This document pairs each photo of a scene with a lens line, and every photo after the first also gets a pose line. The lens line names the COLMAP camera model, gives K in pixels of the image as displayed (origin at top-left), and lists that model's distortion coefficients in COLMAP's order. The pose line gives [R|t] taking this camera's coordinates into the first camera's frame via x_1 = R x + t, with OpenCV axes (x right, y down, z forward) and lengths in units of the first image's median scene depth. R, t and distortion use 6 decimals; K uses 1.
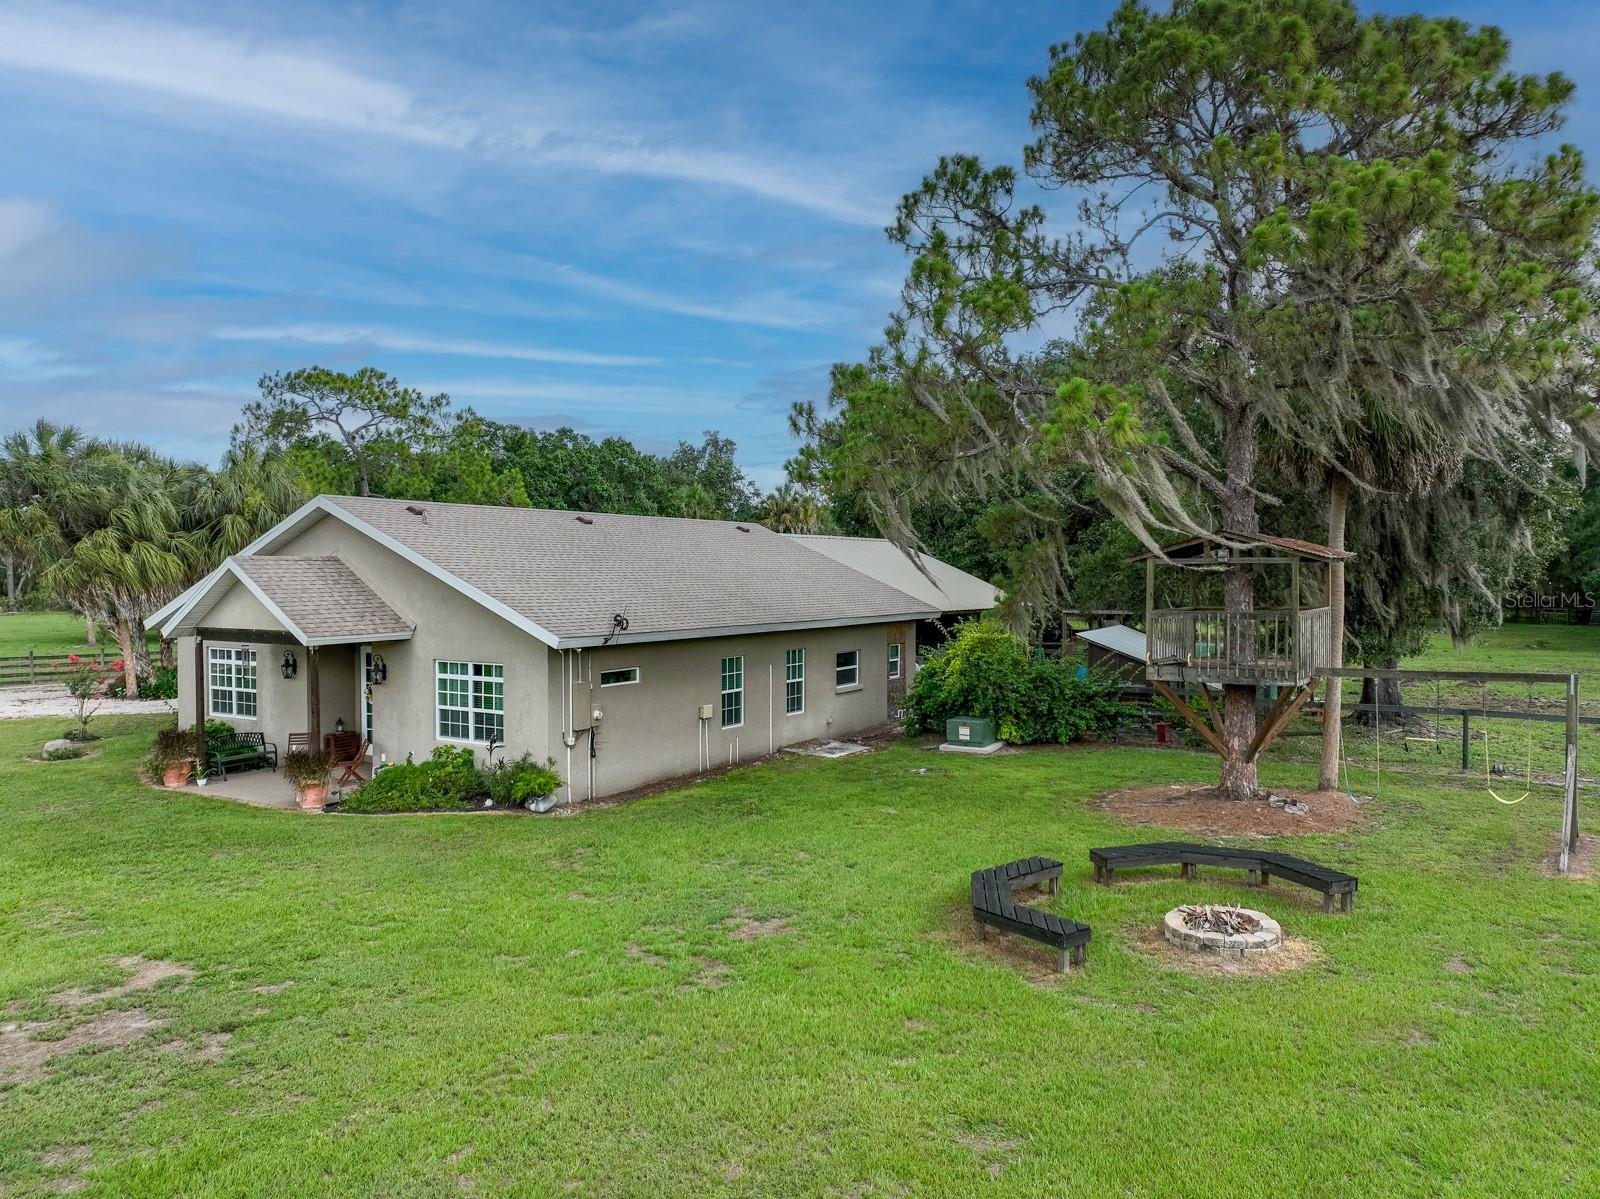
lens RADIAL K [[1126.0, 0, 799.4], [0, 1126.0, 600.9], [0, 0, 1]] dist [-0.002070, 0.017331]
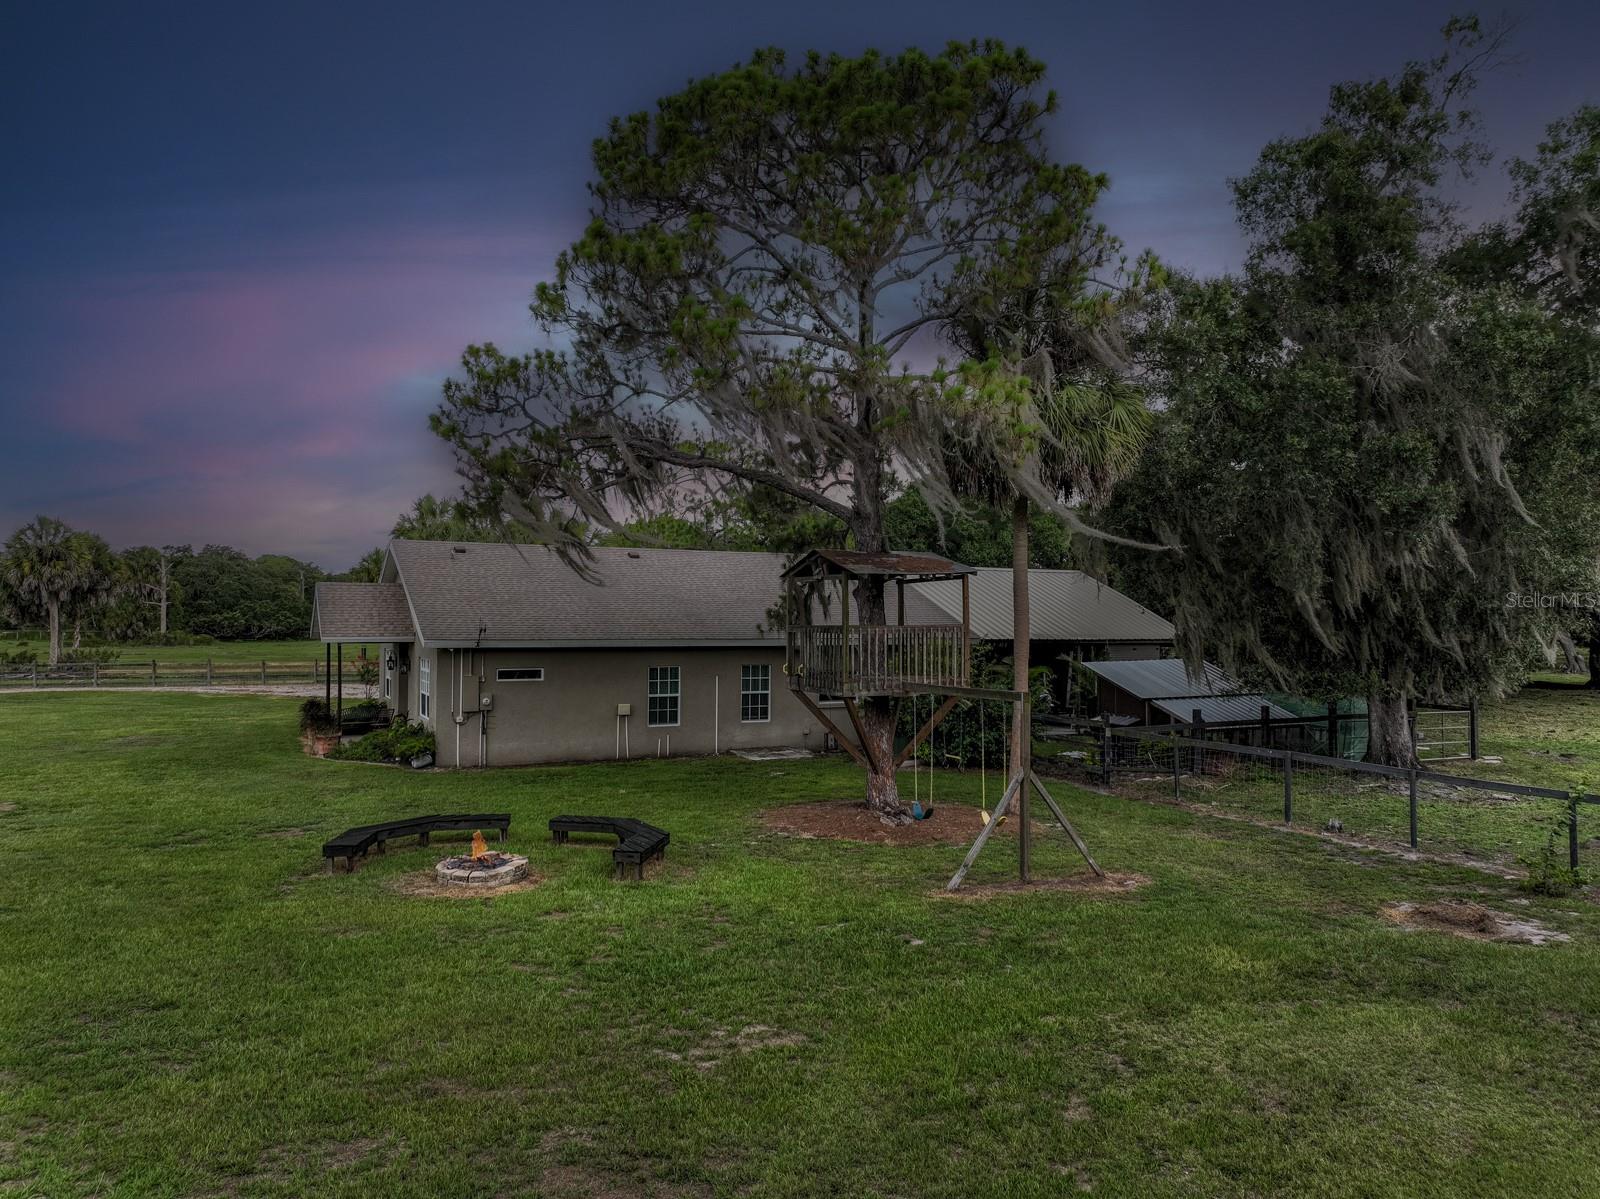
lens RADIAL K [[1126.0, 0, 803.2], [0, 1126.0, 596.7], [0, 0, 1]] dist [-0.002070, 0.017331]
pose [[0.846537, -0.001344, -0.532327, 0.636846], [-0.021571, 0.999089, -0.036827, 0.015734], [0.531892, 0.042659, 0.845737, 0.067936]]
